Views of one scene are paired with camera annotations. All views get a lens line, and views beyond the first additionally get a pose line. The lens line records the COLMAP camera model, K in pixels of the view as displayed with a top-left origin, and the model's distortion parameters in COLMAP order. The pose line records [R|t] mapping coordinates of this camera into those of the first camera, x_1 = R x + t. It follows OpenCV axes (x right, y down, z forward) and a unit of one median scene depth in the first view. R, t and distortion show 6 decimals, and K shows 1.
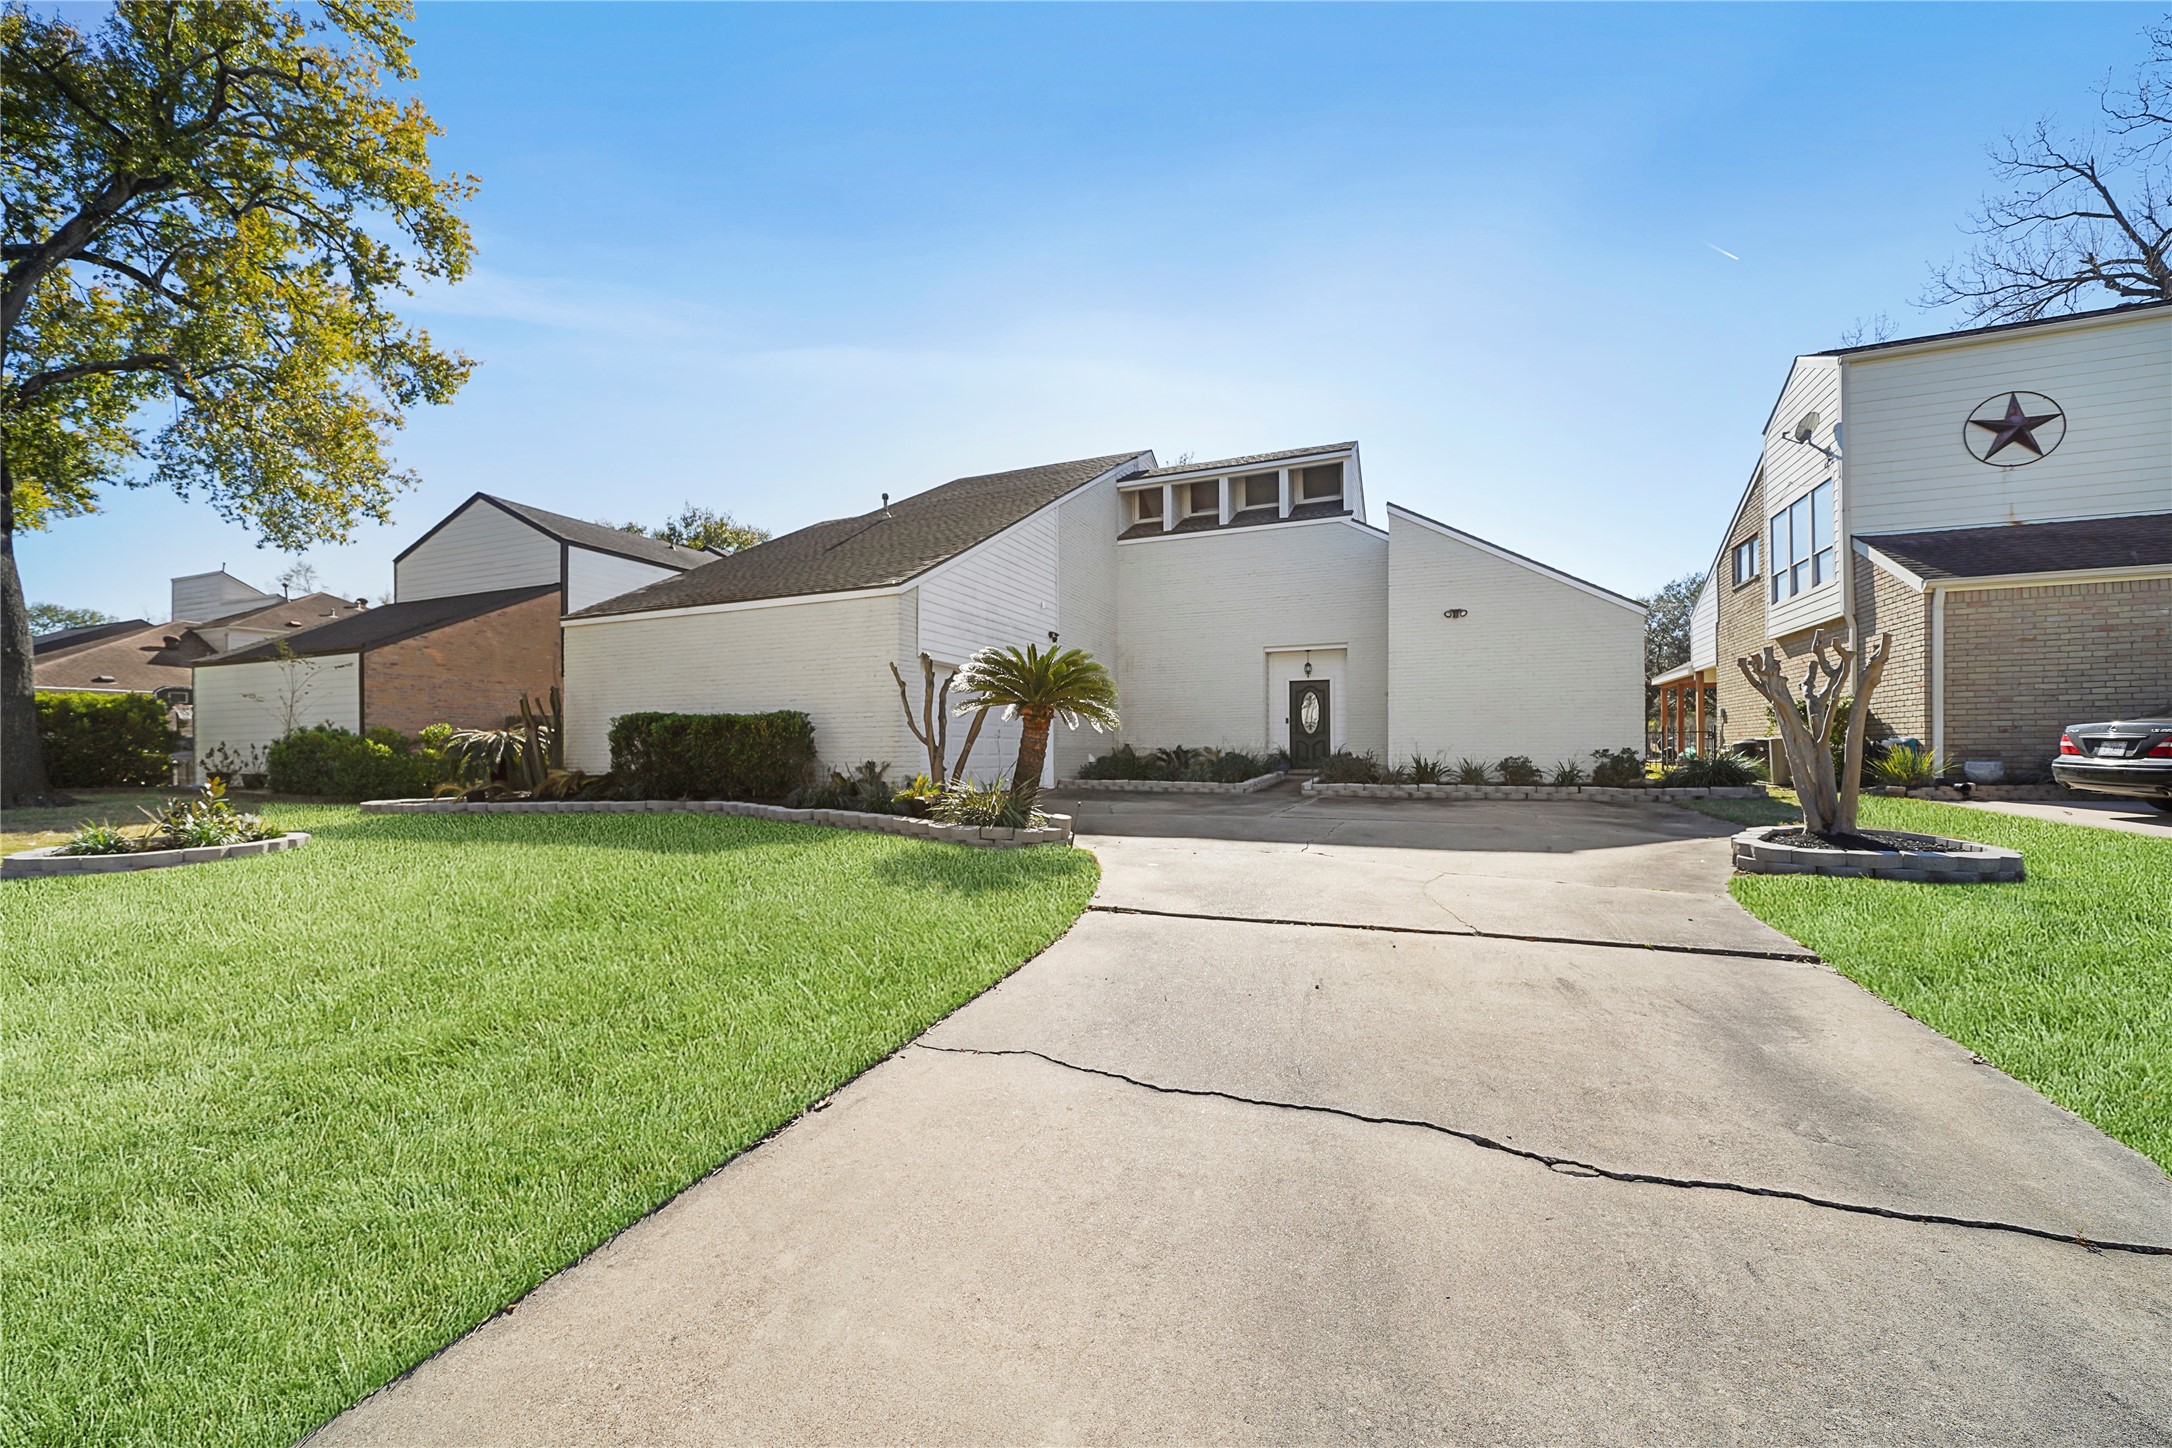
lens RADIAL K [[864.3, 0, 1088.1], [0, 864.3, 745.1], [0, 0, 1]] dist [0.033780, -0.006757]
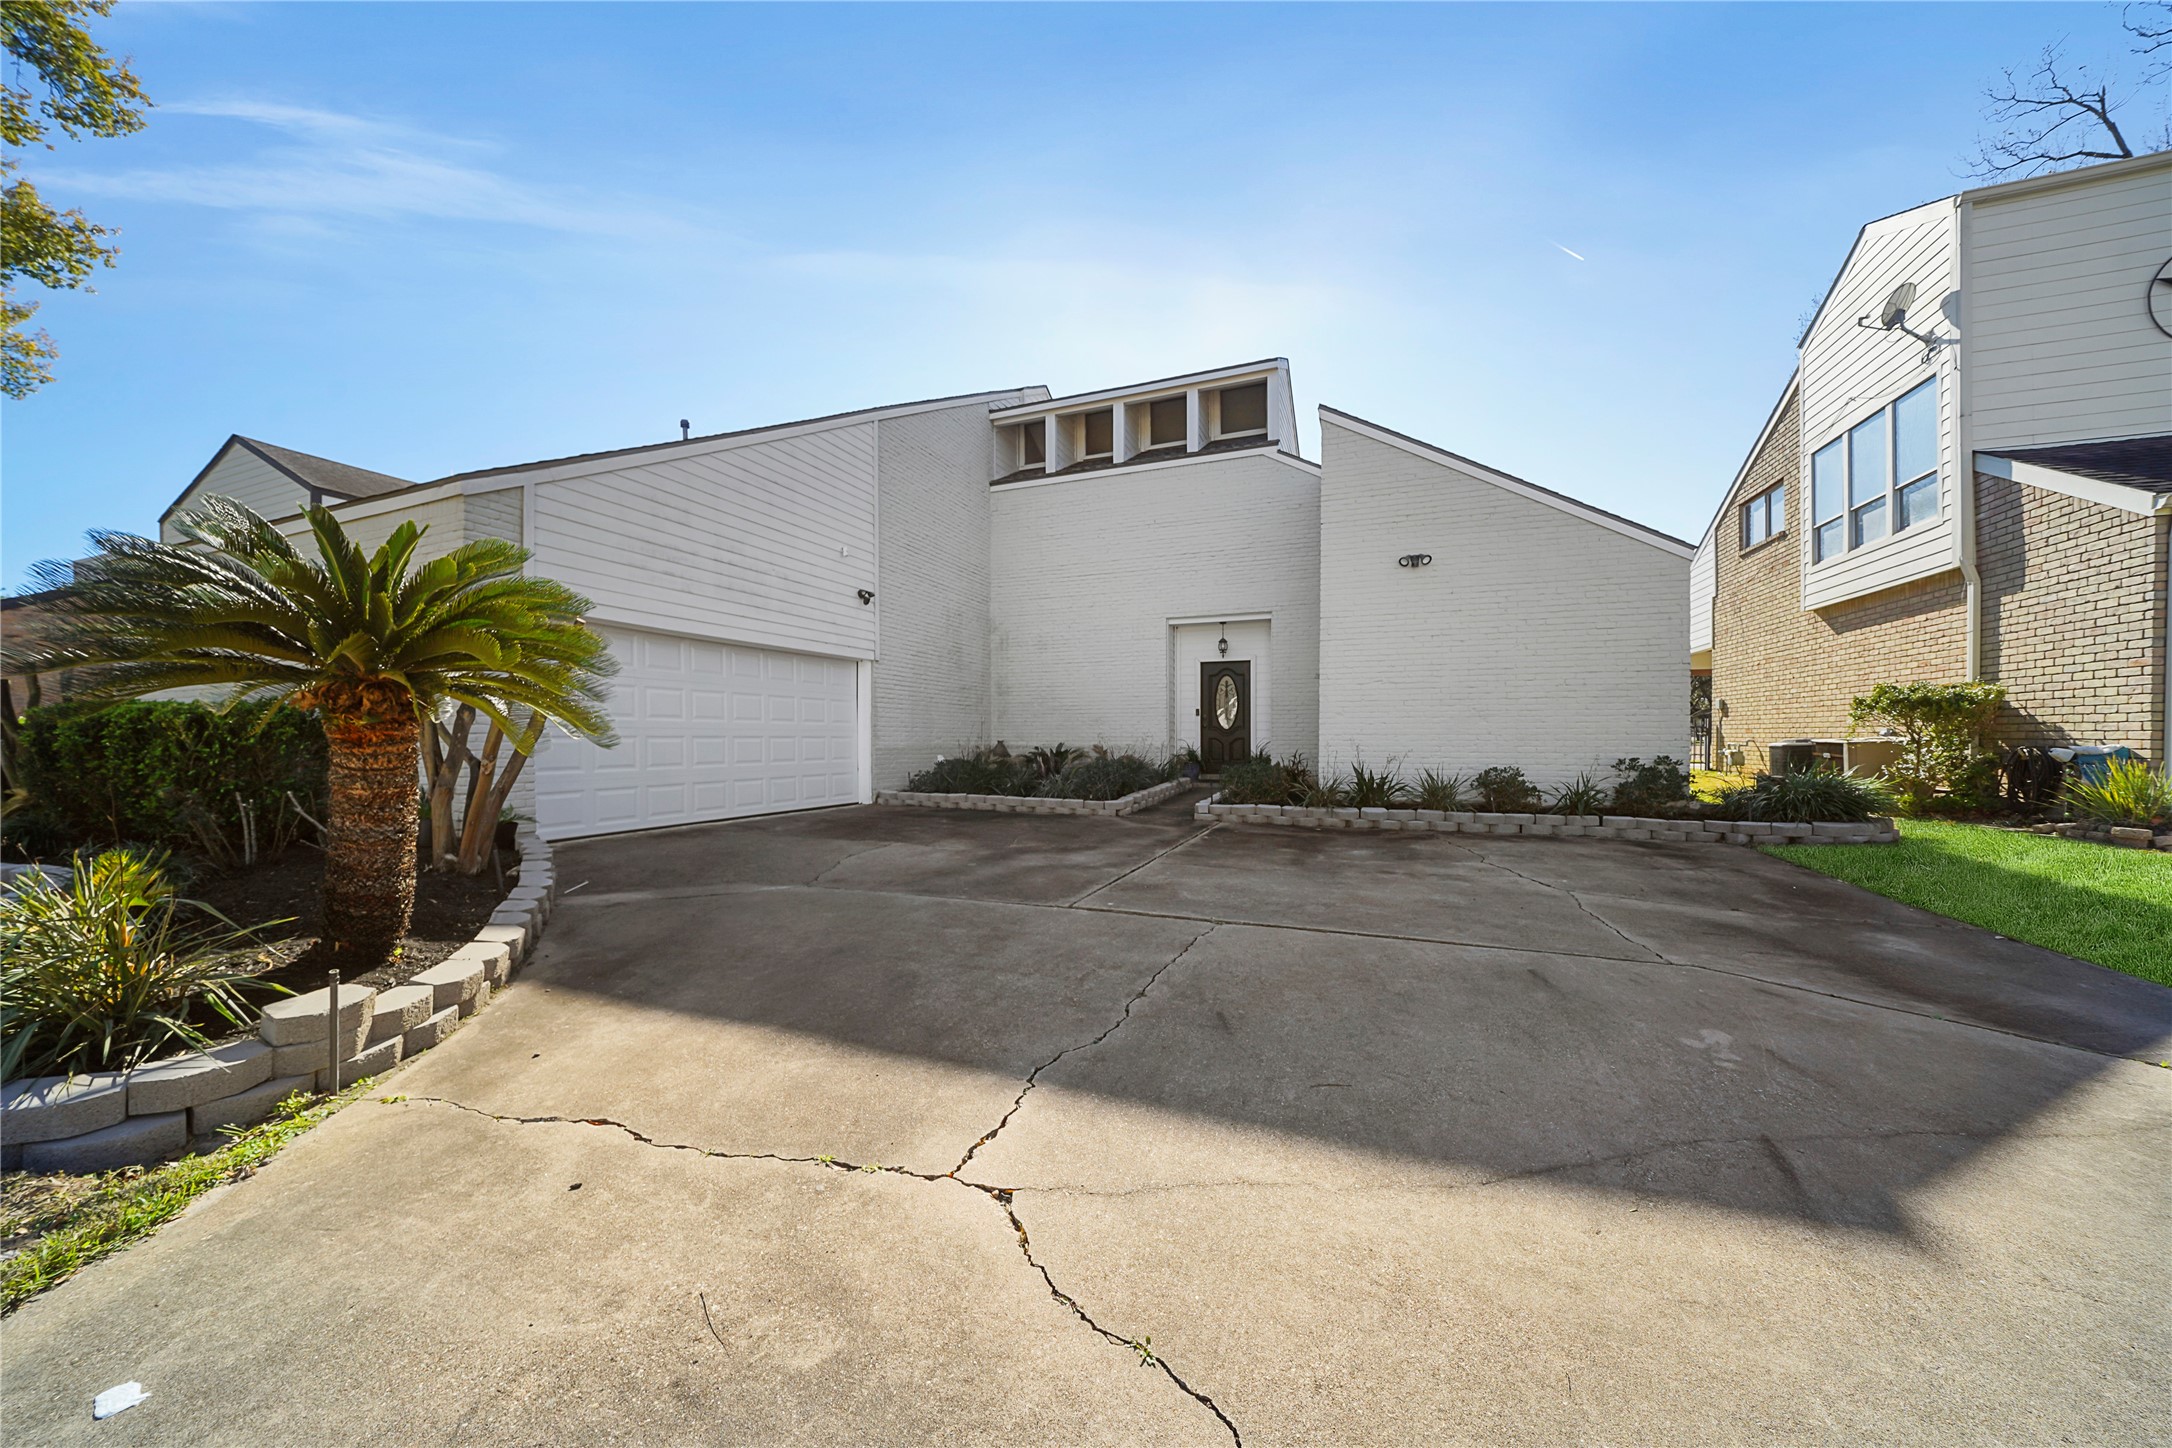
lens RADIAL K [[769.2, 0, 1078.6], [0, 769.2, 746.0], [0, 0, 1]] dist [-0.000743, -0.000087]
pose [[0.999954, 0.002554, 0.009283, 0.125937], [-0.002739, 0.999798, 0.019913, -0.012377], [-0.009231, -0.019937, 0.999759, 0.327373]]
